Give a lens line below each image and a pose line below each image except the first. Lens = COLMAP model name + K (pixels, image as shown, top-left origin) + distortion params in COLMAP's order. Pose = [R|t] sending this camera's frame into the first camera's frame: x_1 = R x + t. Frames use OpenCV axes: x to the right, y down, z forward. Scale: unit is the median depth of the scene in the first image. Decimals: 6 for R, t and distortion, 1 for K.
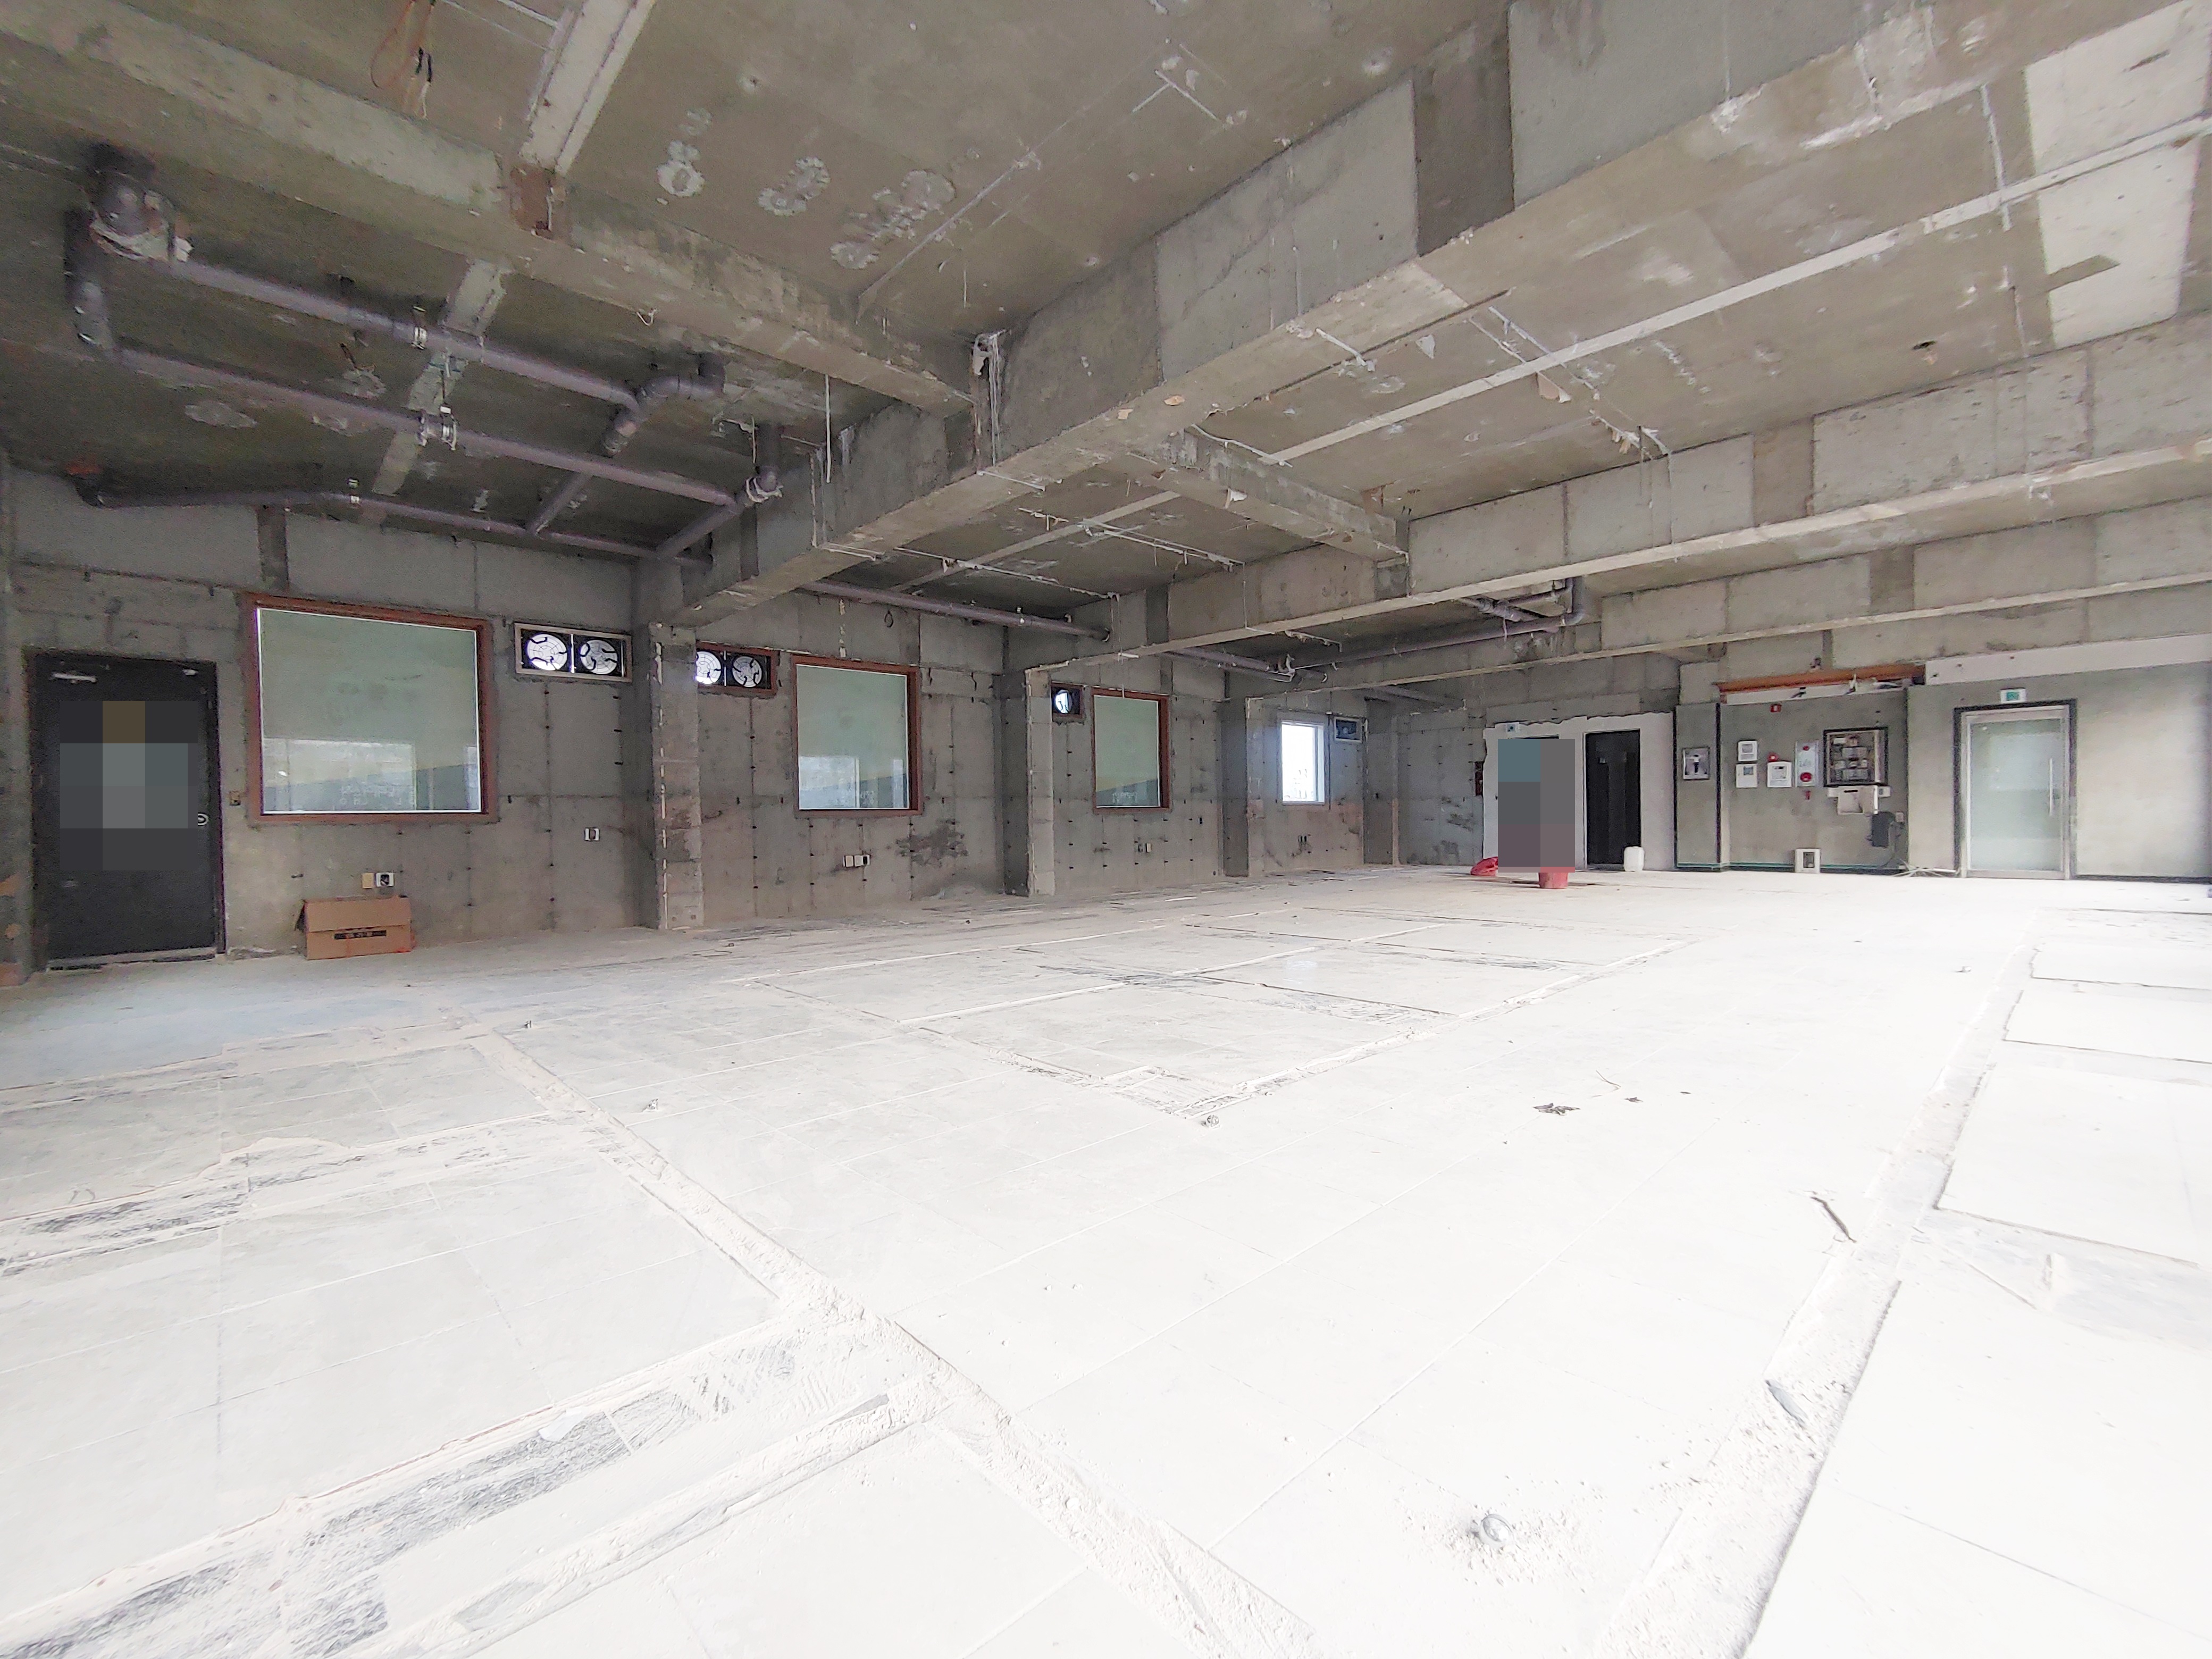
lens RADIAL K [[941.7, 0, 1104.7], [0, 941.7, 827.8], [0, 0, 1]] dist [-0.002234, -0.000104]
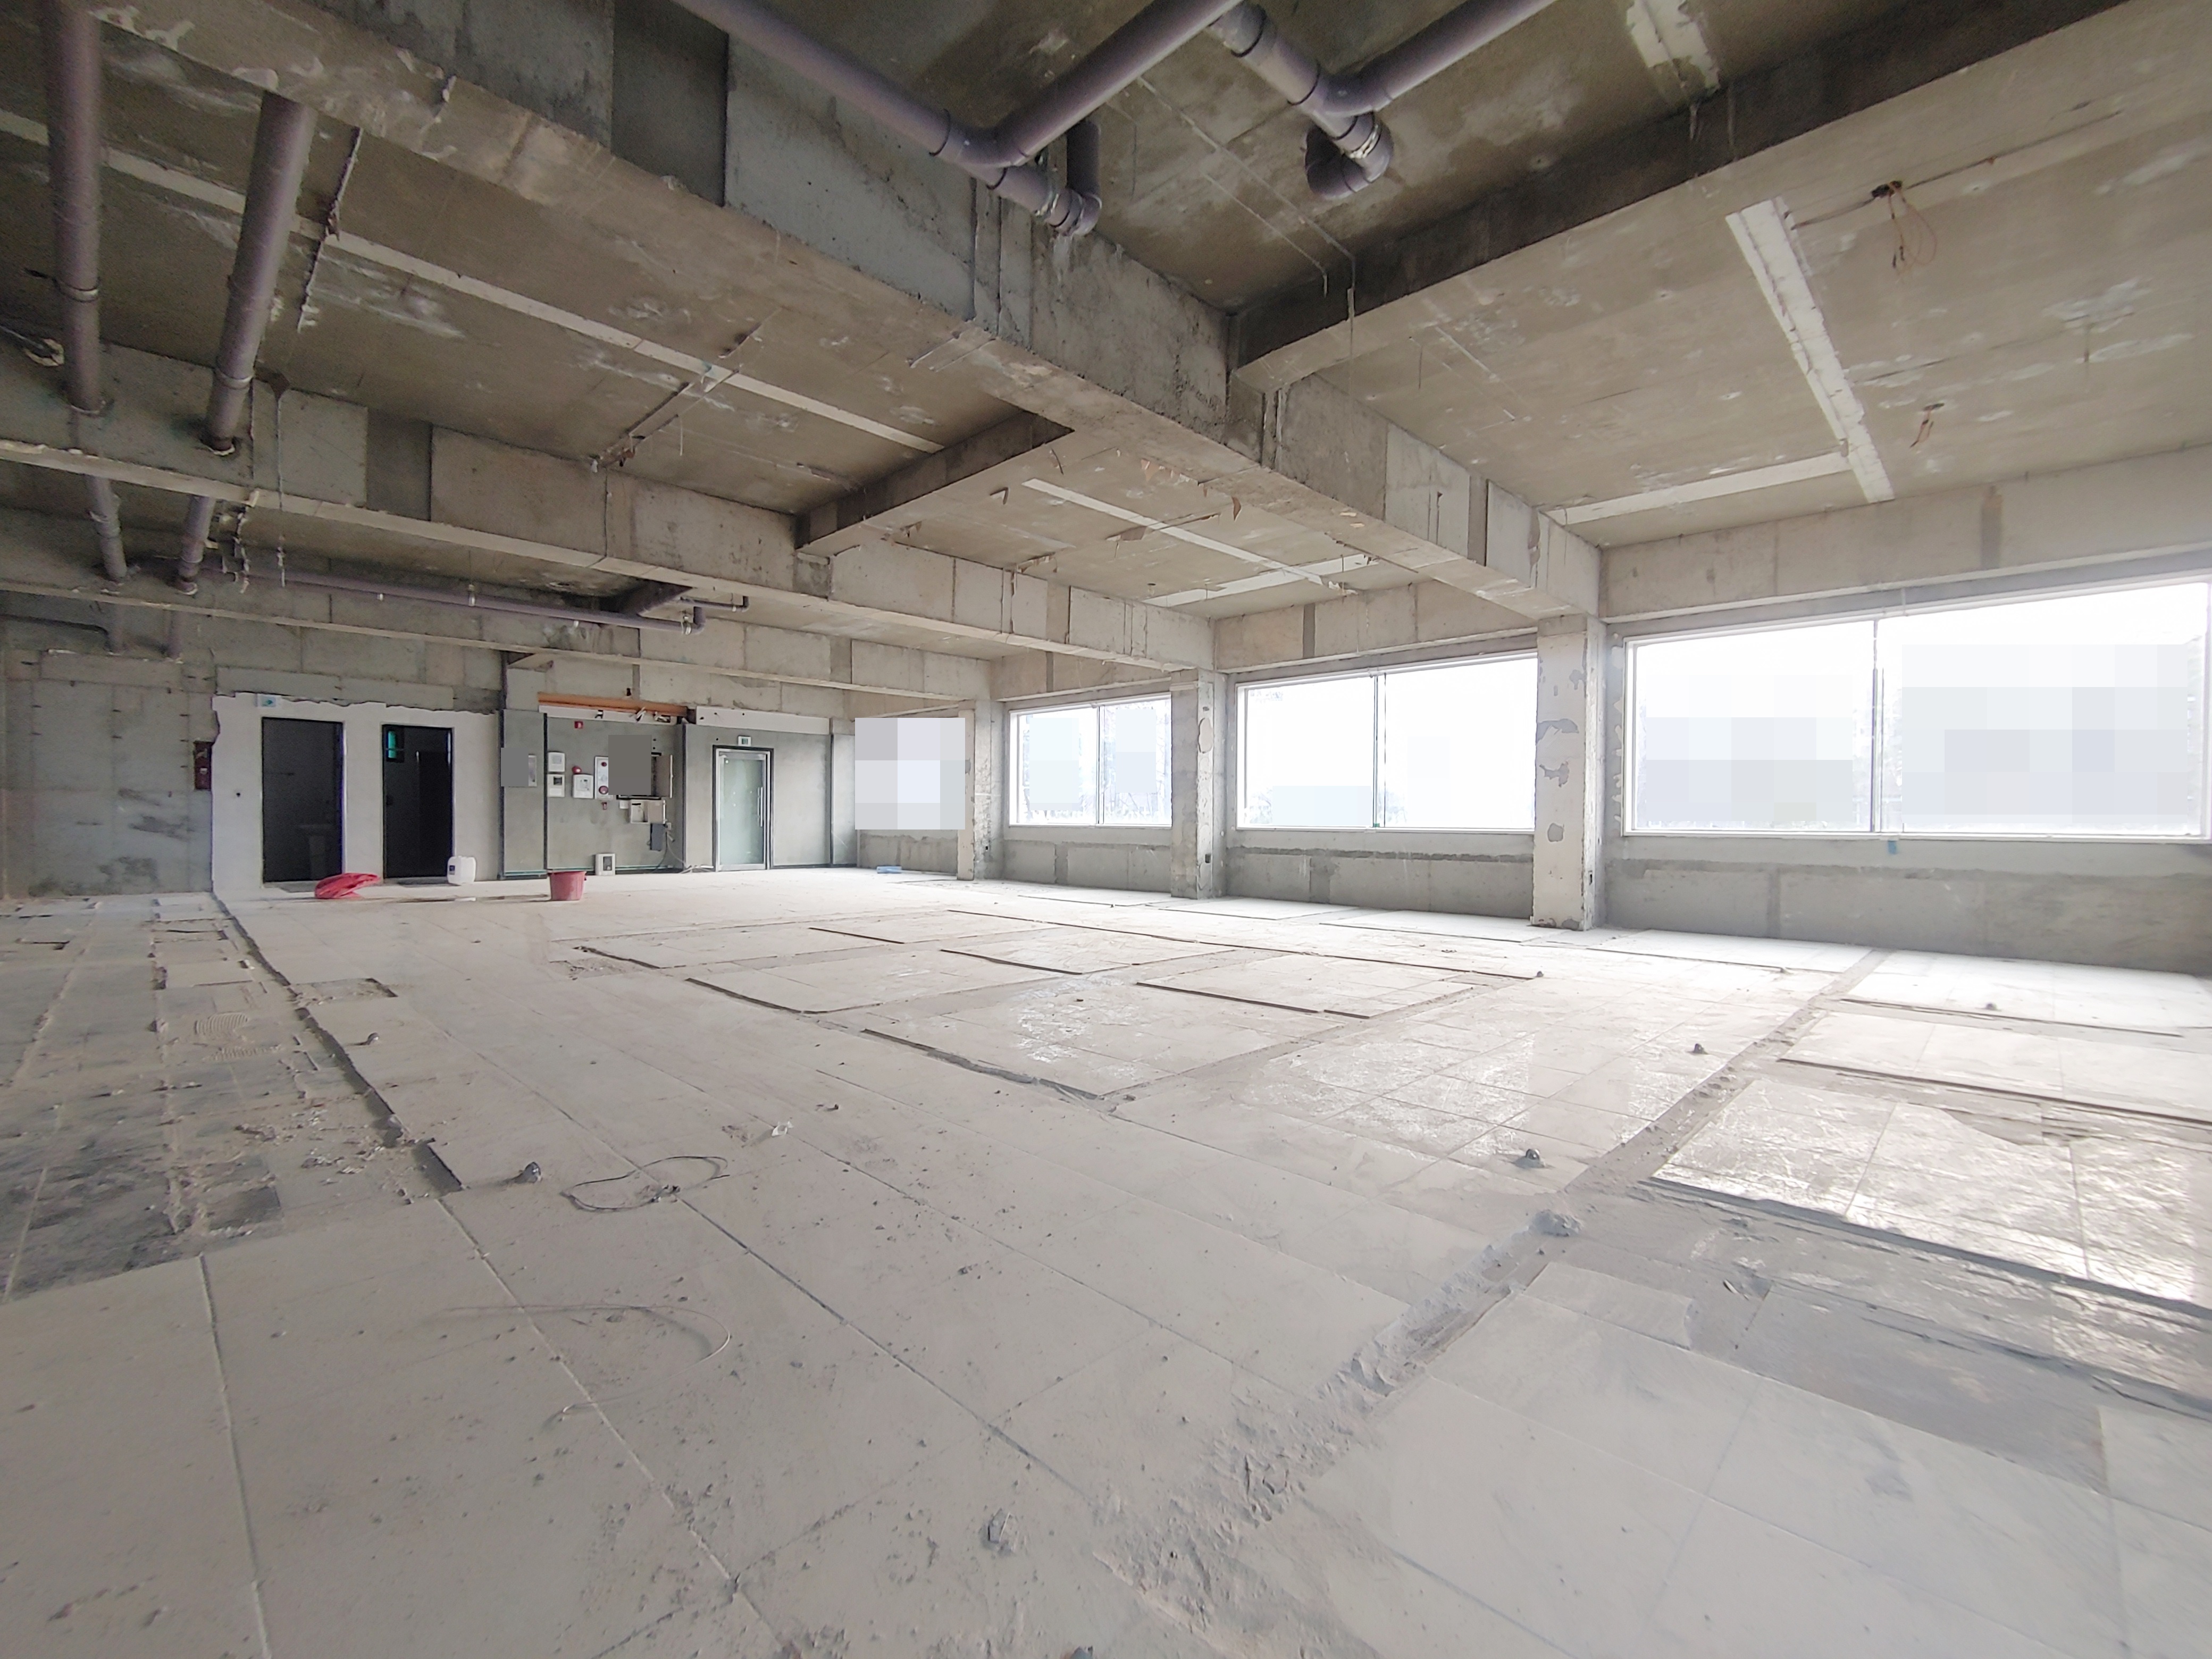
lens RADIAL K [[941.7, 0, 1111.1], [0, 941.7, 831.7], [0, 0, 1]] dist [-0.002234, -0.000104]
pose [[-0.042354, 0.003465, 0.999097, -0.447590], [0.005273, 0.999981, -0.003245, 0.003083], [-0.999089, 0.005131, -0.042372, 0.485557]]
